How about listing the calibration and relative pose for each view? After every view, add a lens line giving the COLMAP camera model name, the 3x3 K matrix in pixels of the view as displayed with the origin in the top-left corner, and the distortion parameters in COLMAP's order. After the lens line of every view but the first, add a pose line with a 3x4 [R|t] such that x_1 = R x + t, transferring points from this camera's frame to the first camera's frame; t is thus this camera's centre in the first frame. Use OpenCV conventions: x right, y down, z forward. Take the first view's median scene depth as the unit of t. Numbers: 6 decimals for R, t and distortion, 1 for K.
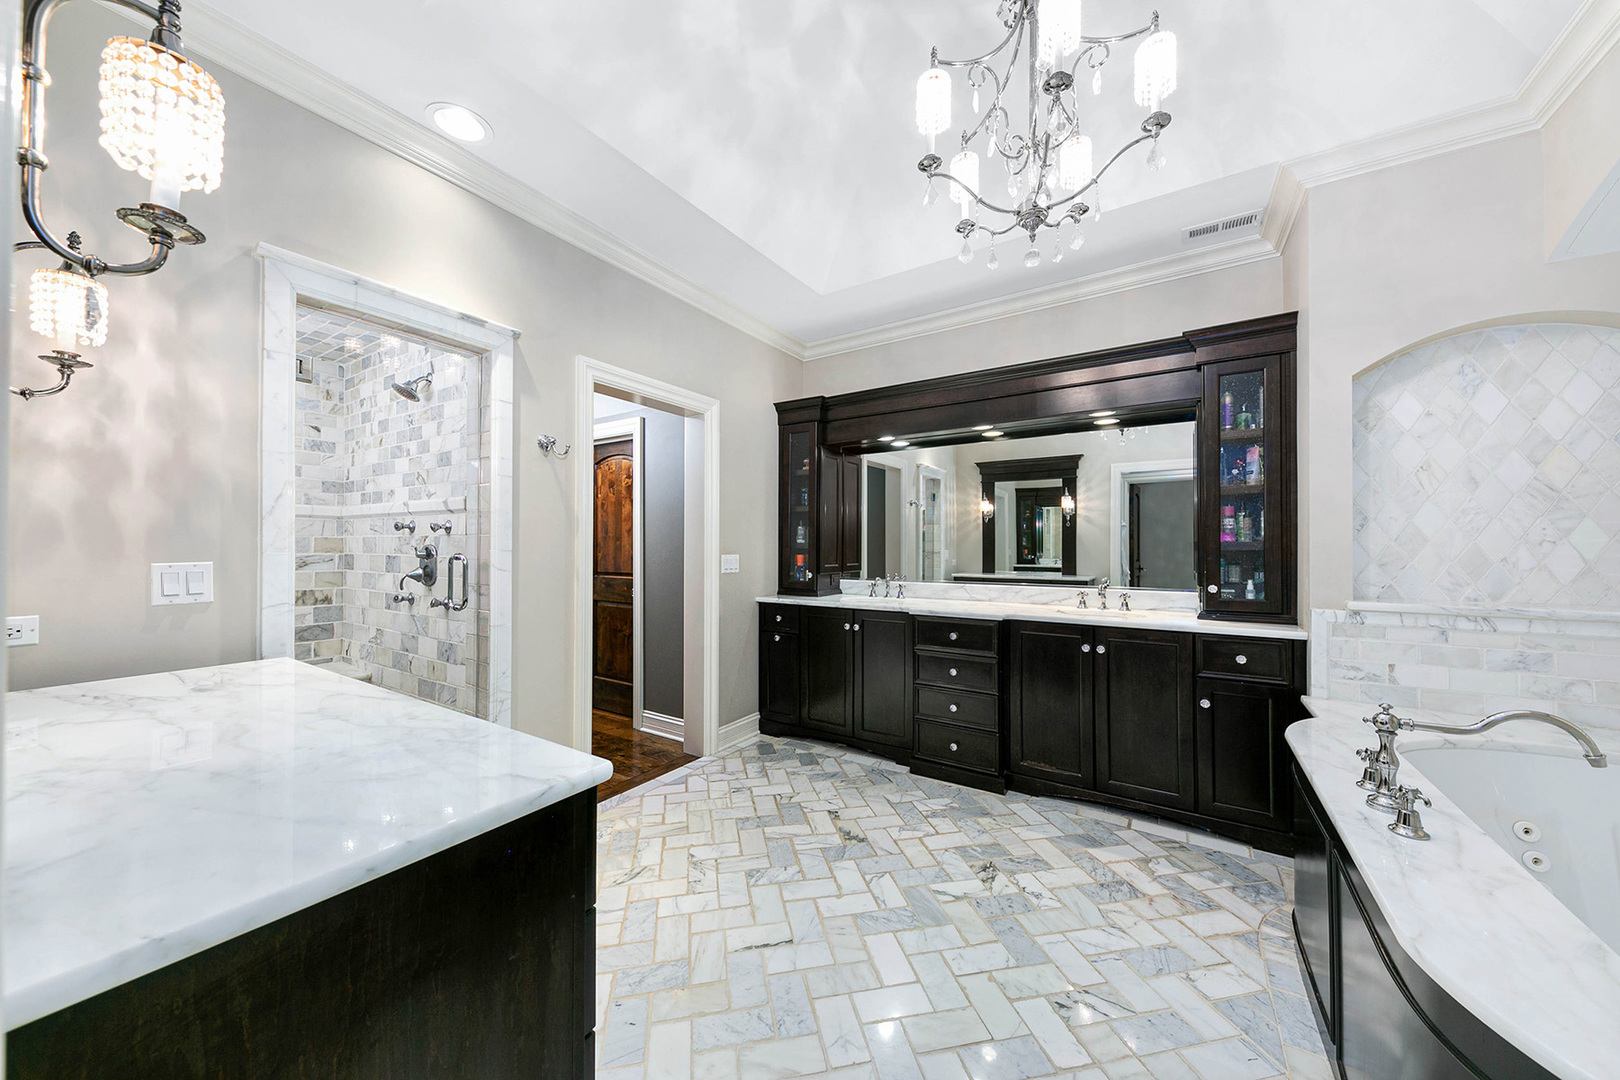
lens RADIAL K [[570.6, 0, 806.0], [0, 570.6, 536.6], [0, 0, 1]] dist [0.010741, -0.000084]
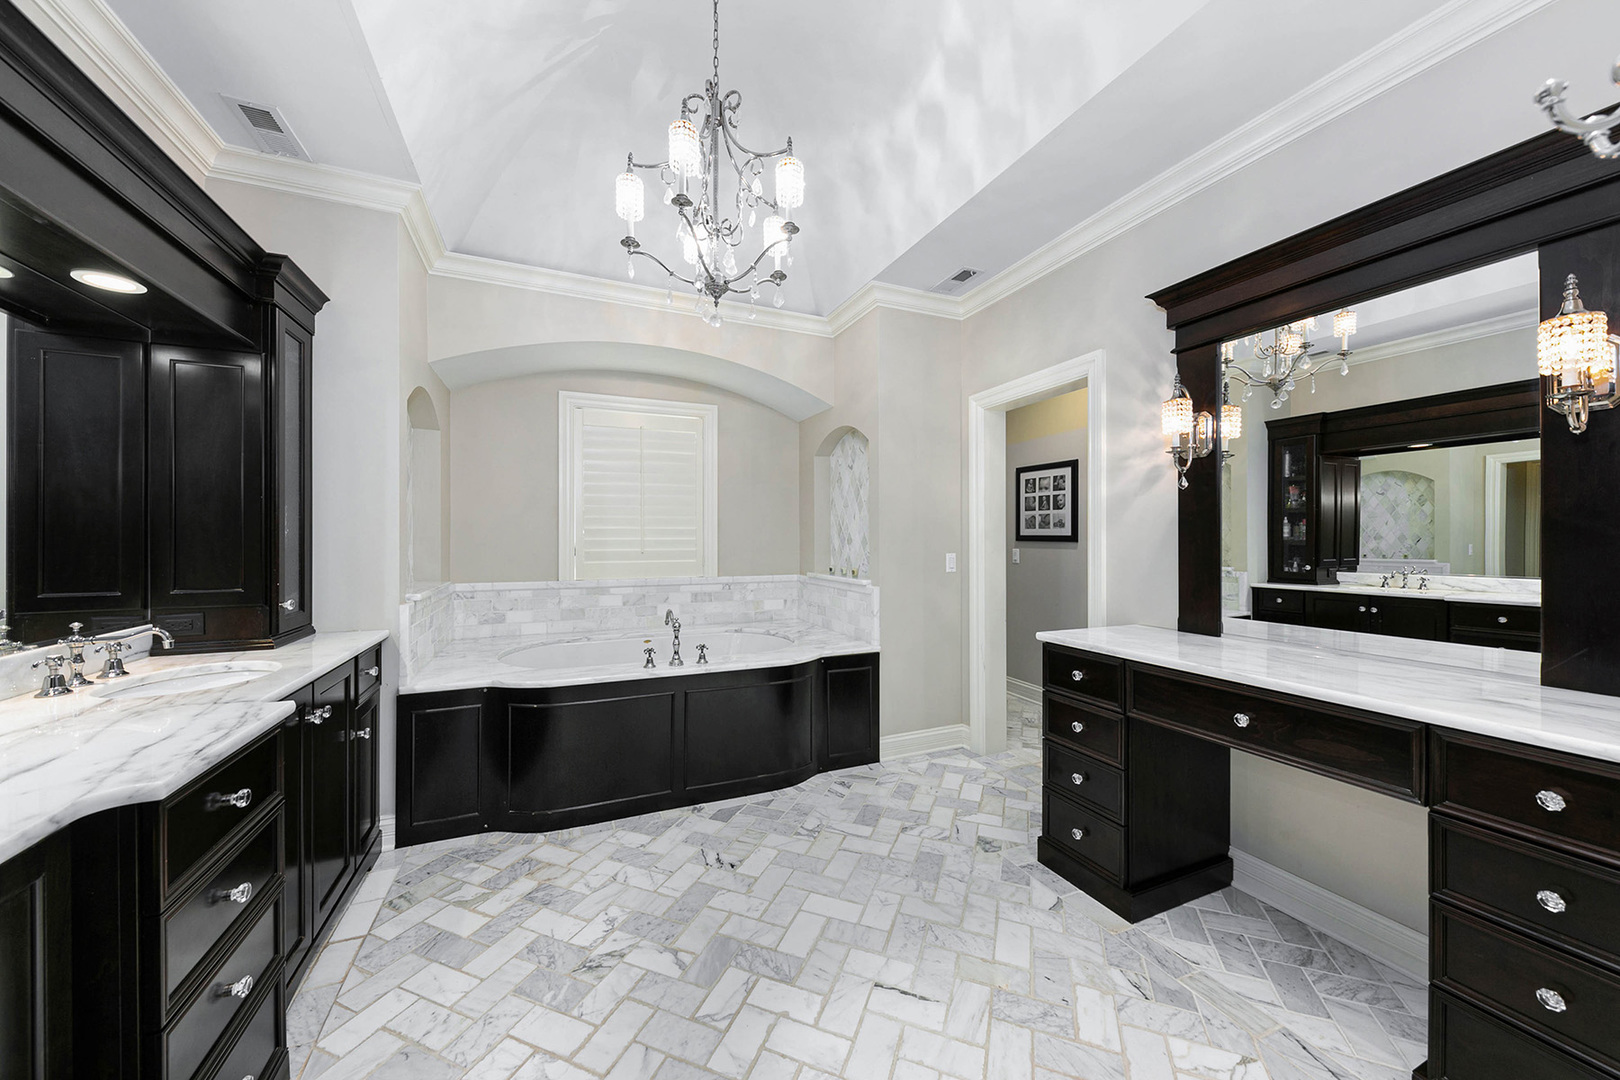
lens RADIAL K [[570.6, 0, 806.0], [0, 570.6, 536.6], [0, 0, 1]] dist [0.010741, -0.000084]
pose [[-0.838569, -0.000446, 0.544795, -0.392750], [-0.012513, 0.999752, -0.018443, 0.006454], [-0.544652, -0.022283, -0.838366, 1.679668]]
